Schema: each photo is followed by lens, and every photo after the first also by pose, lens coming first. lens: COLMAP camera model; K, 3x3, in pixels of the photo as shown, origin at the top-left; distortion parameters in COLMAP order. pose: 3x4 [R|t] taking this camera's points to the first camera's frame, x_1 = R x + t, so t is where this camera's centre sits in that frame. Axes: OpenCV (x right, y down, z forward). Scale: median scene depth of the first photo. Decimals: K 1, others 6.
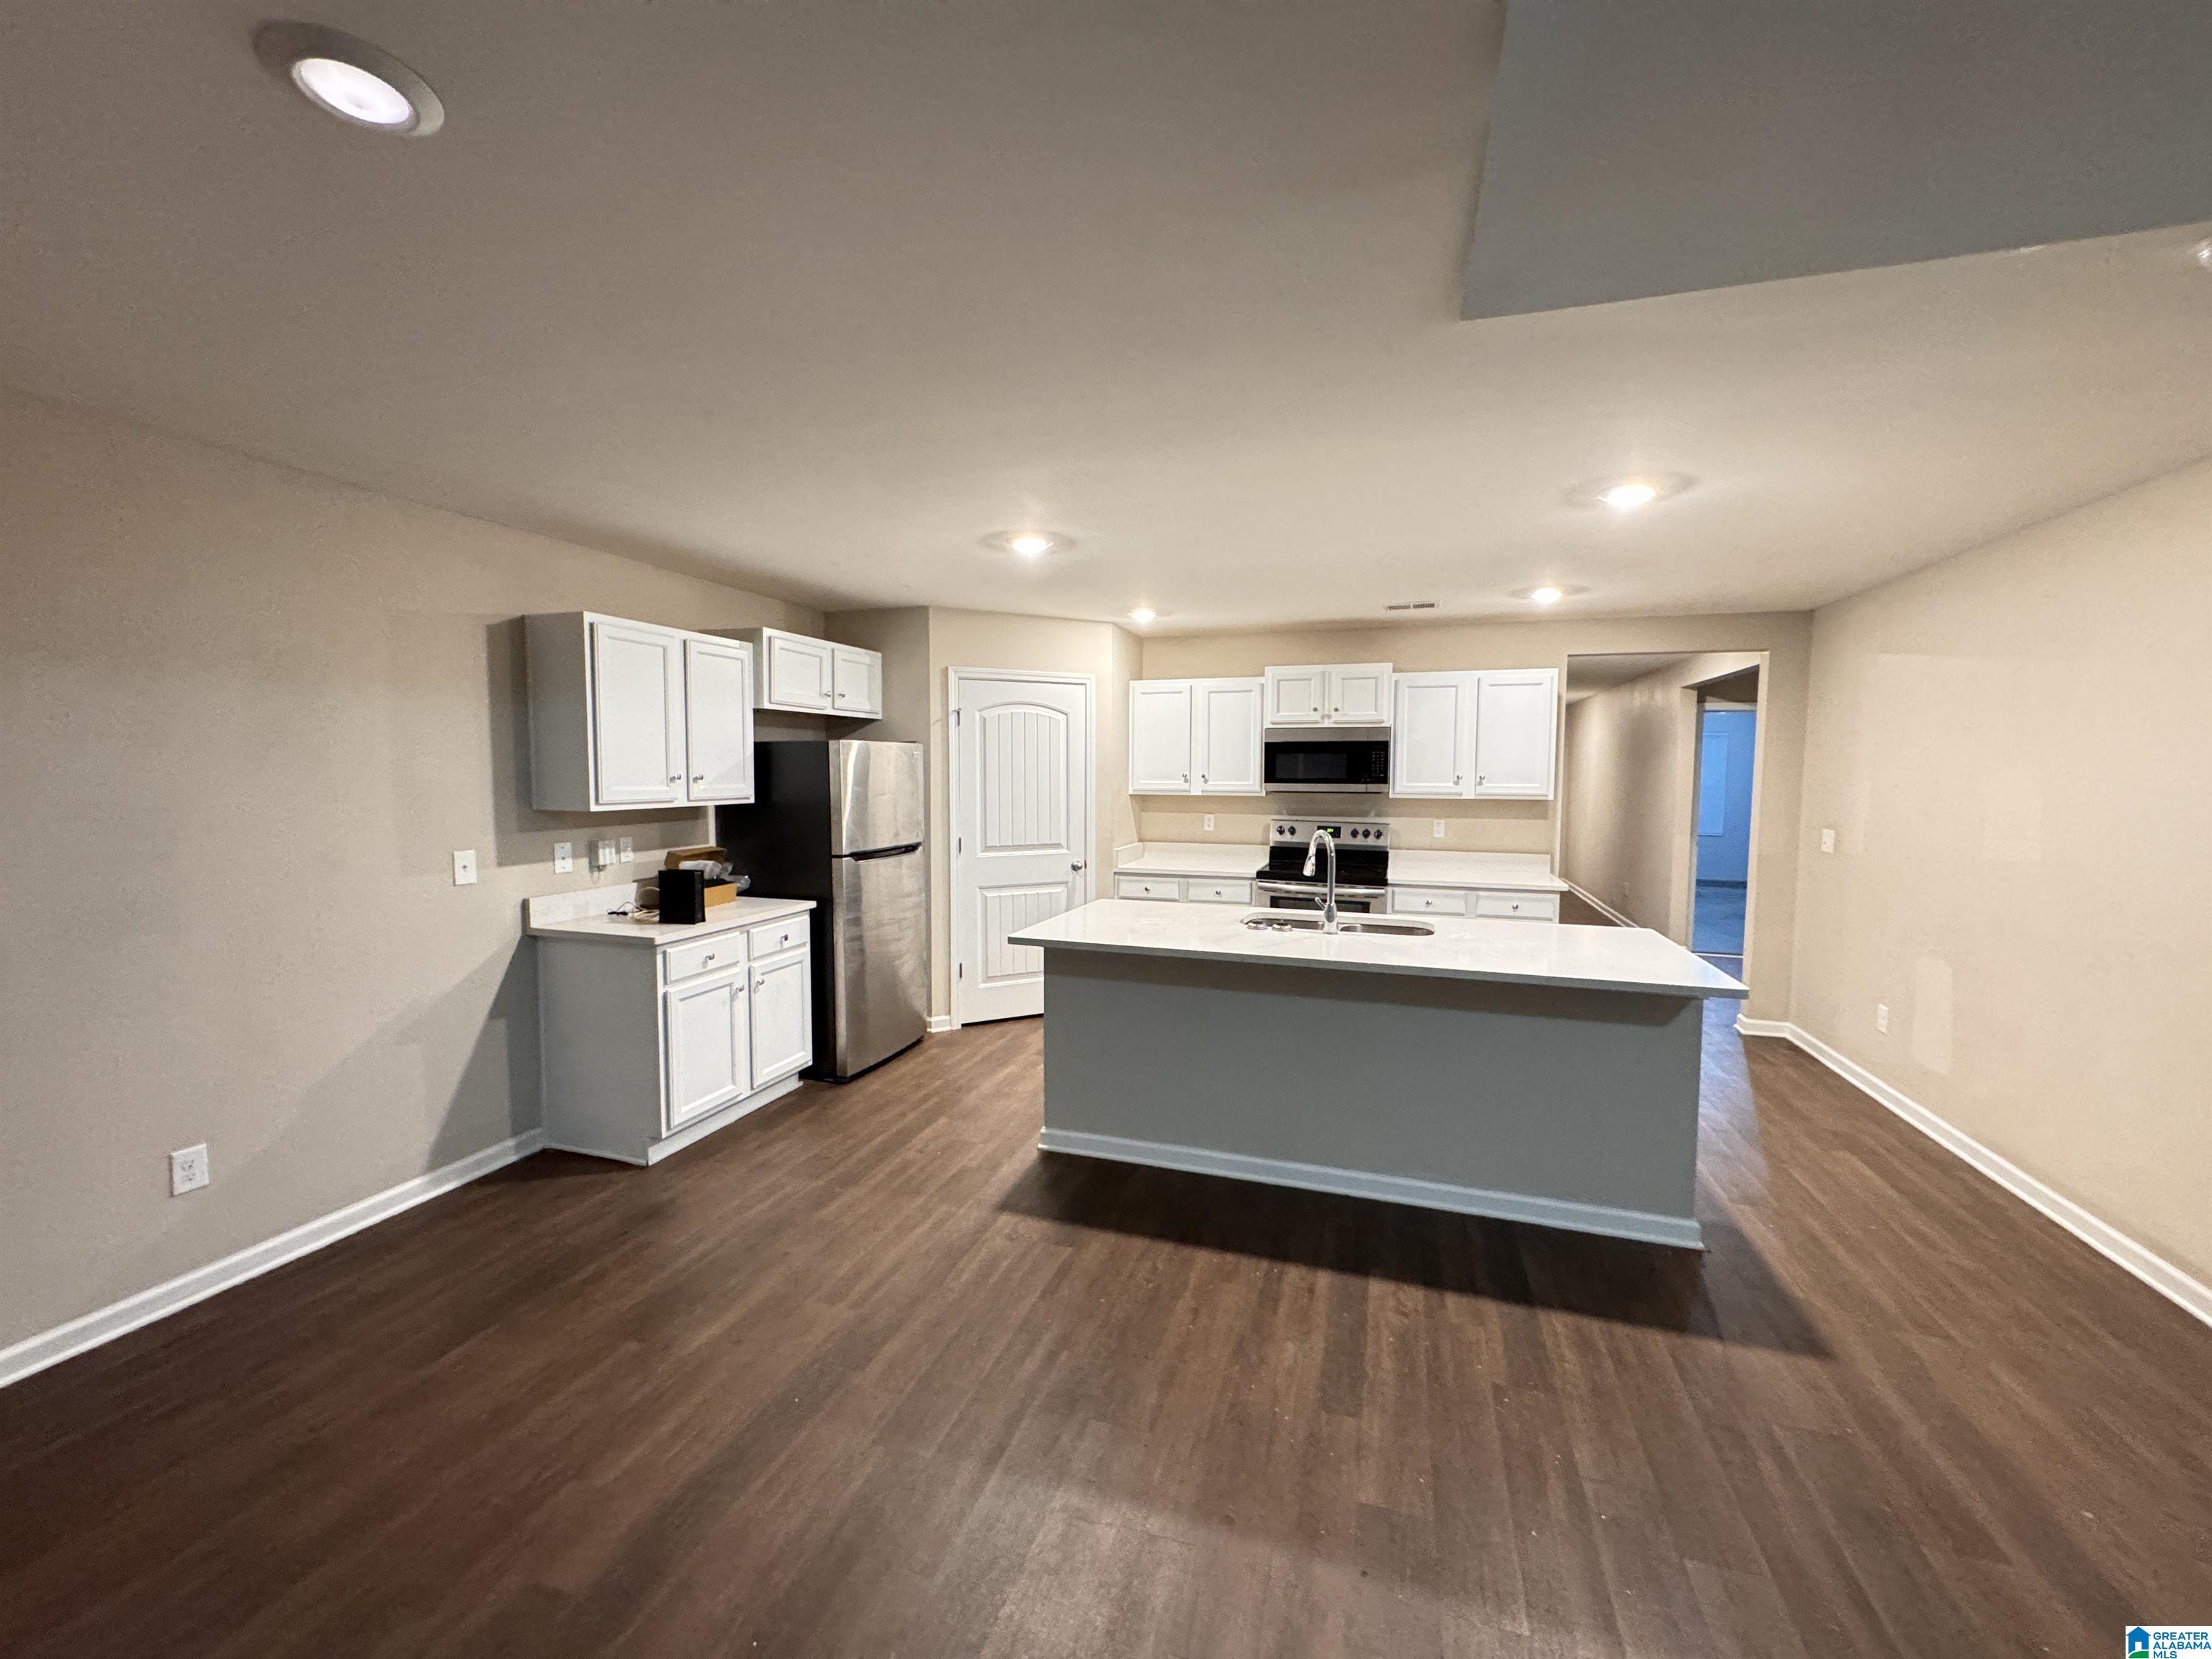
lens RADIAL K [[883.5, 0, 1106.4], [0, 883.5, 824.9], [0, 0, 1]] dist [-0.001836, 0.000093]
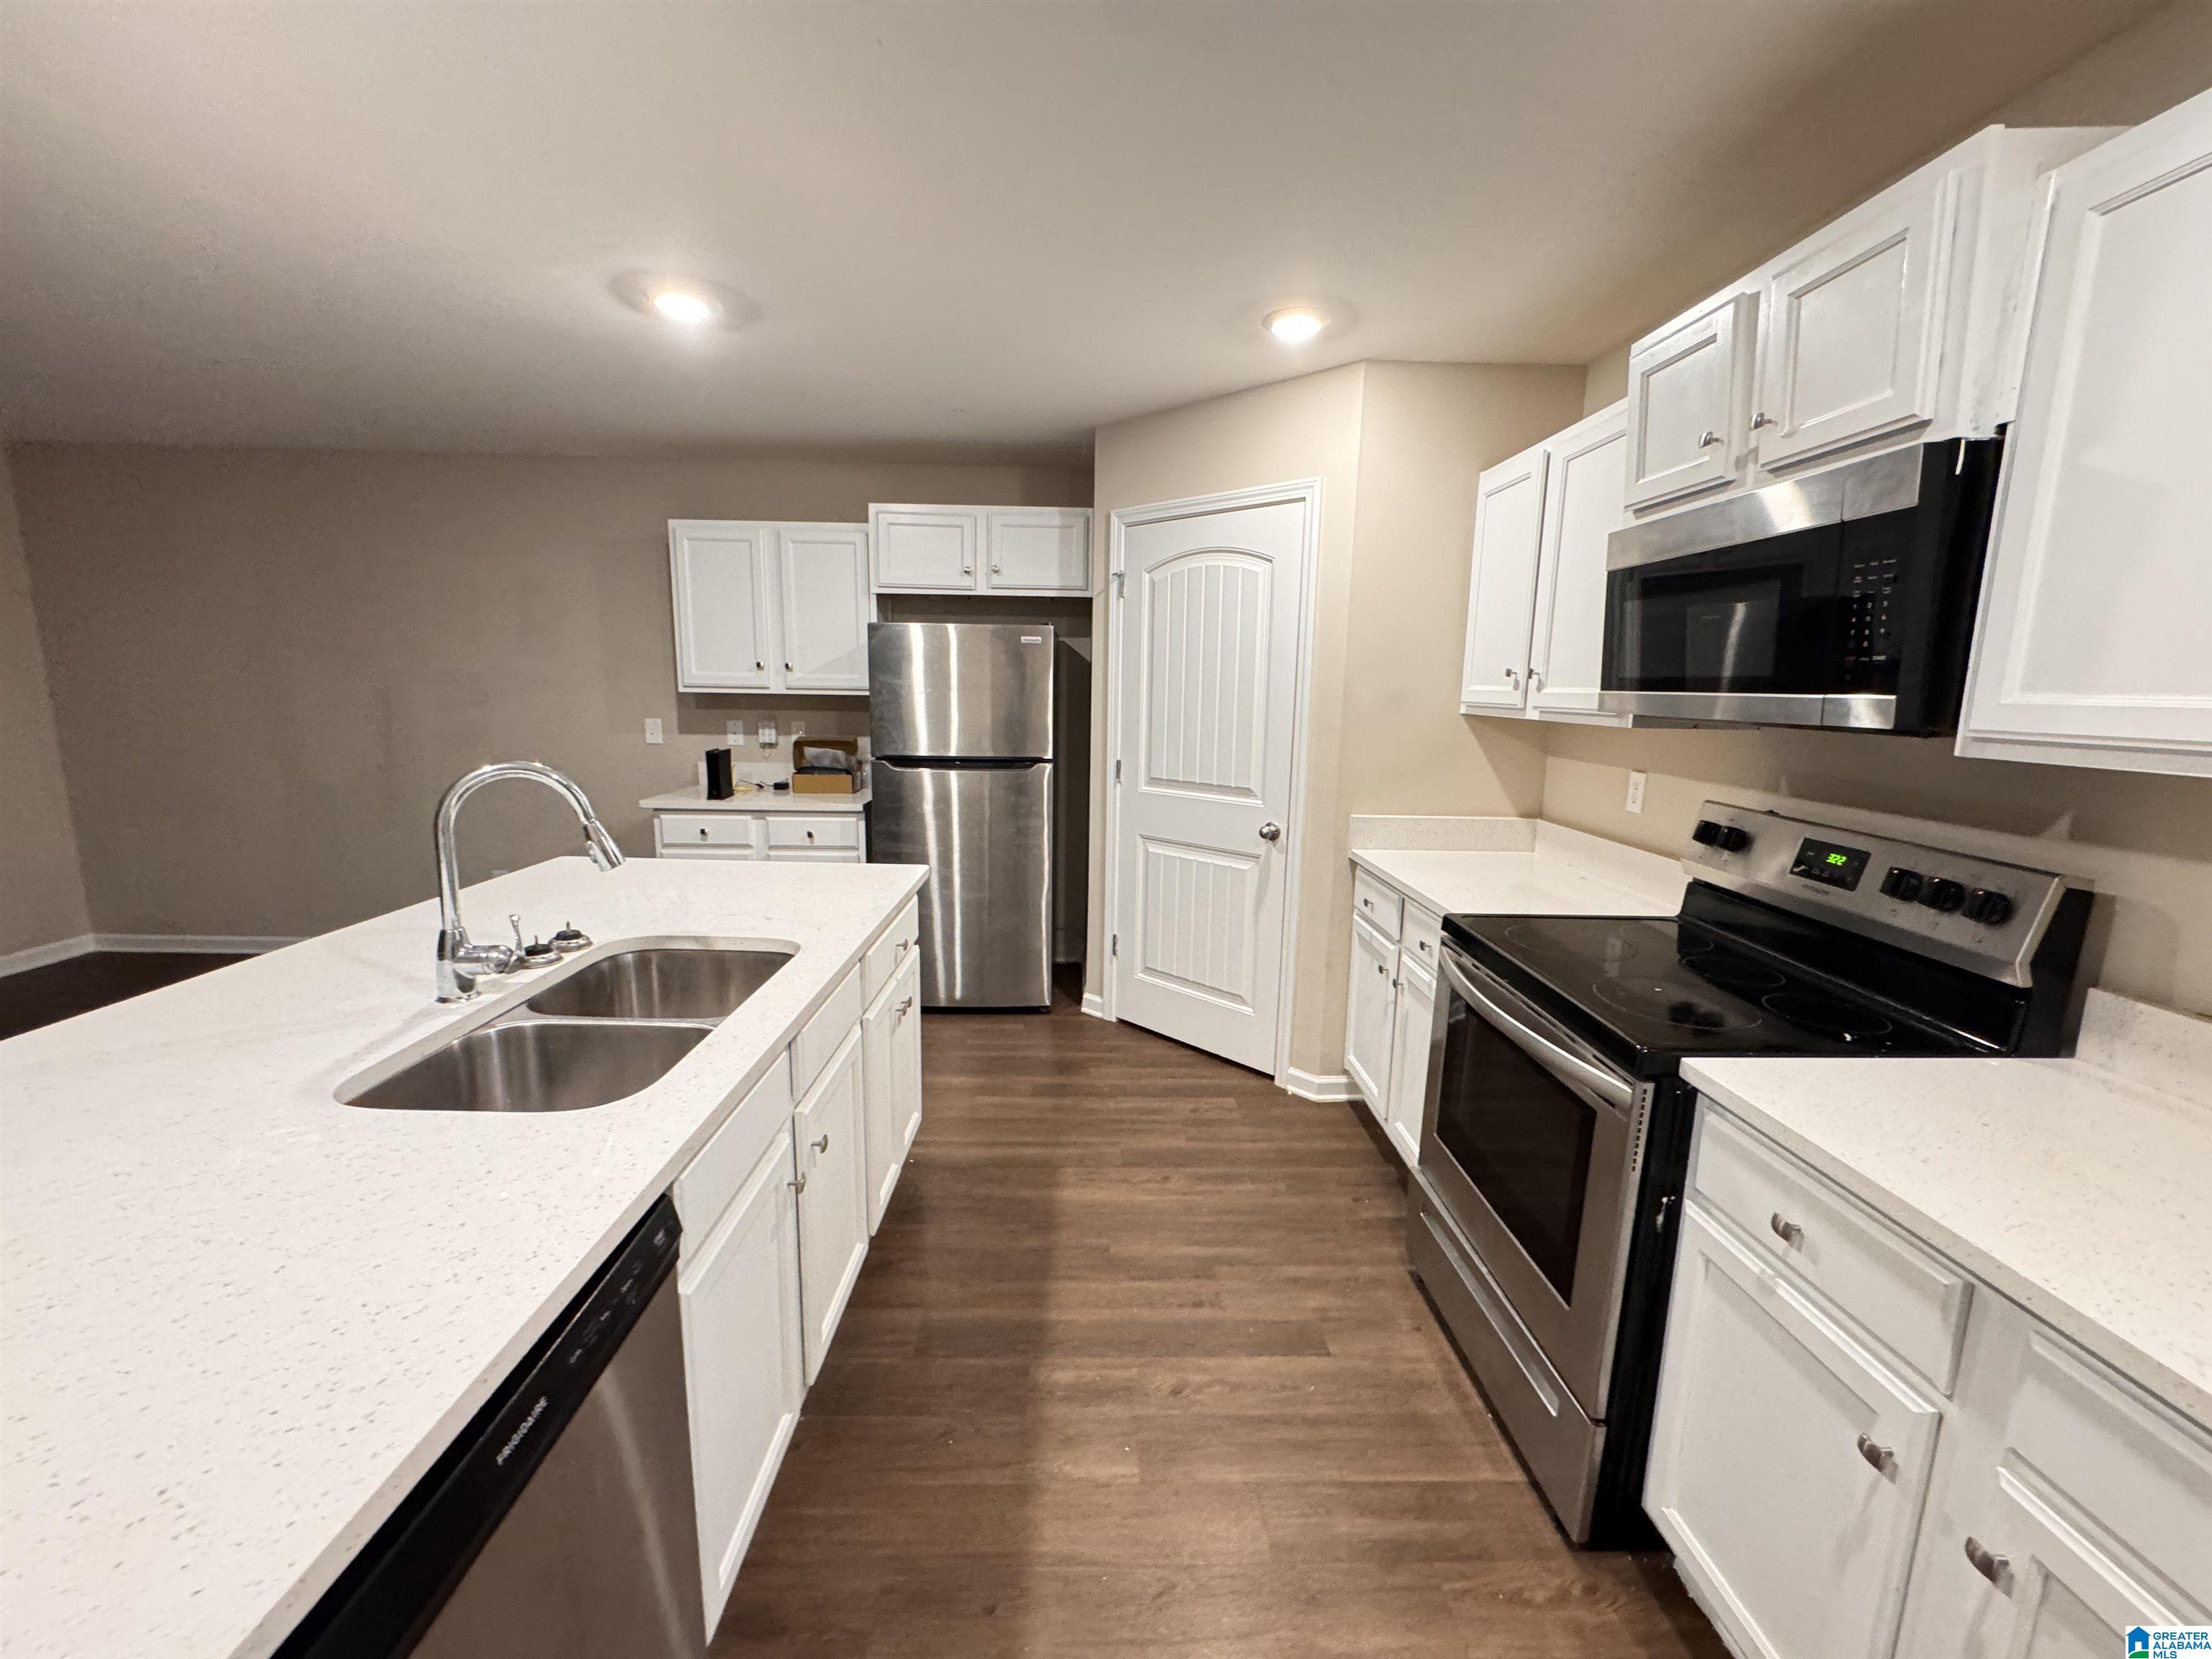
lens RADIAL K [[883.5, 0, 1110.7], [0, 883.5, 825.0], [0, 0, 1]] dist [-0.001836, 0.000093]
pose [[0.333935, 0.152709, -0.930144, 0.688627], [-0.077460, 0.987897, 0.134382, -0.039852], [0.939408, 0.027174, 0.341722, 1.057975]]
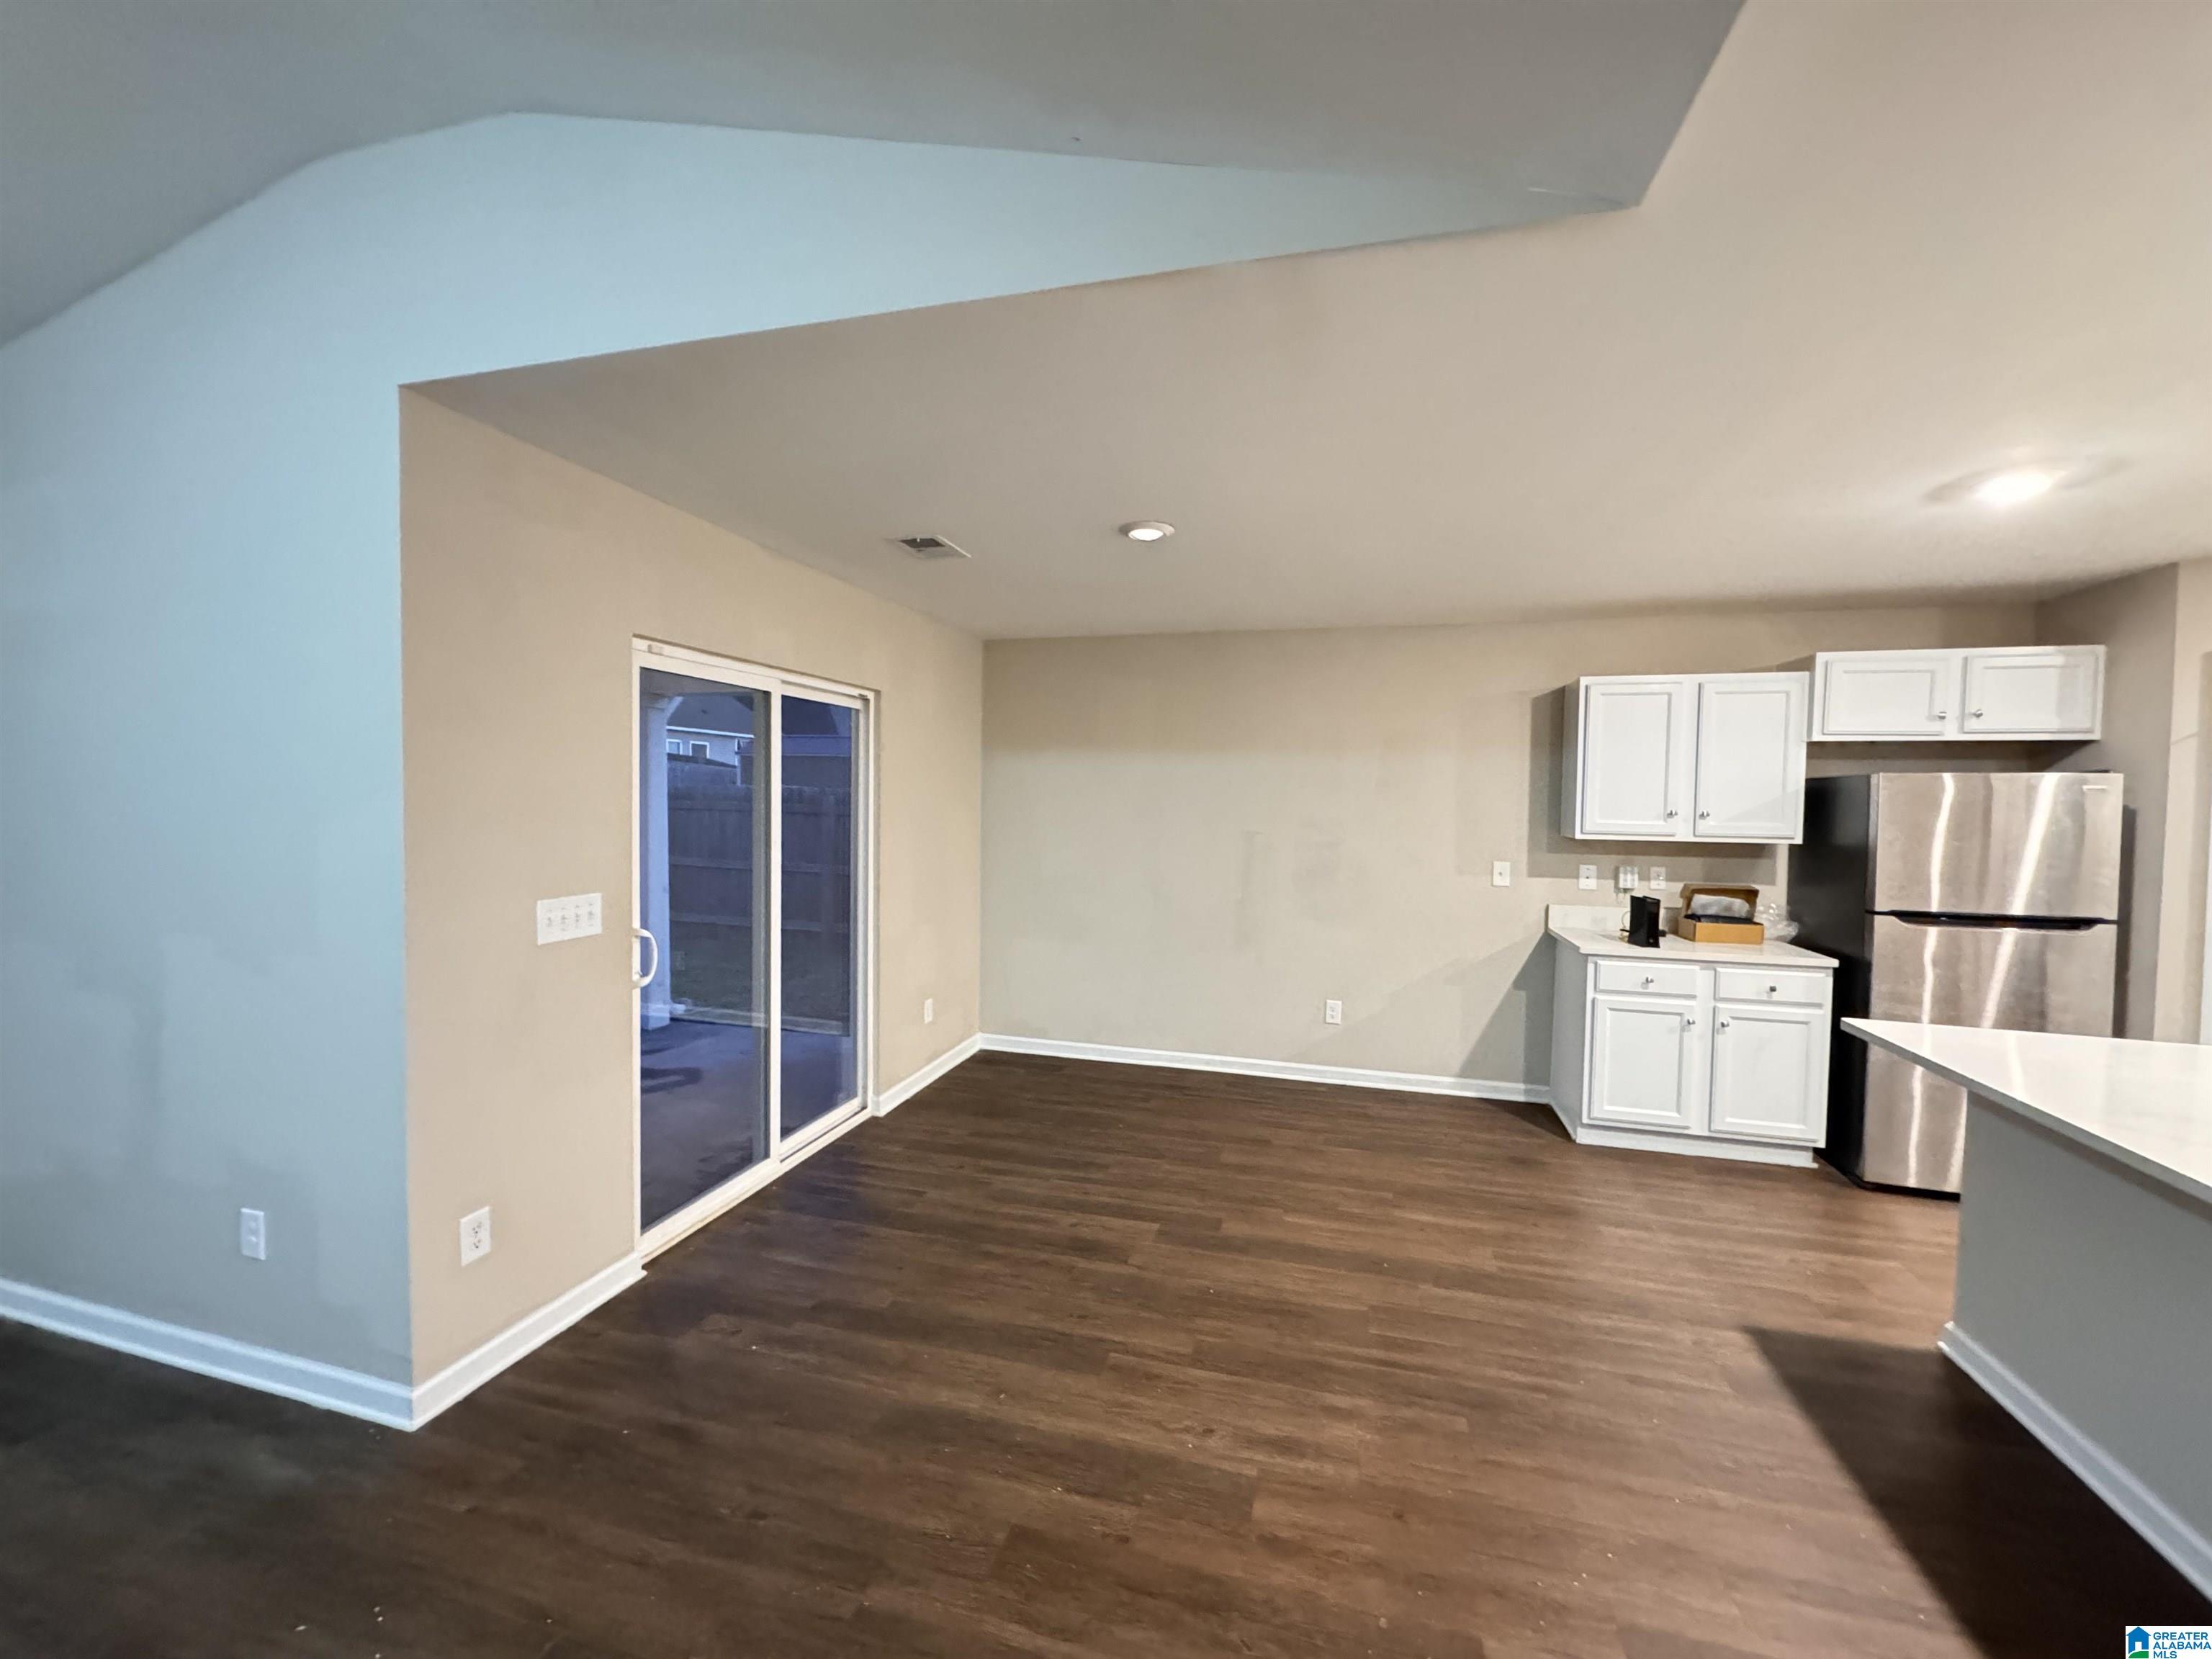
lens RADIAL K [[883.5, 0, 1107.8], [0, 883.5, 828.4], [0, 0, 1]] dist [-0.001836, 0.000093]
pose [[0.047053, 0.030718, -0.998420, 0.564231], [-0.077039, 0.996661, 0.027034, -0.011806], [0.995917, 0.075646, 0.049262, 0.268351]]
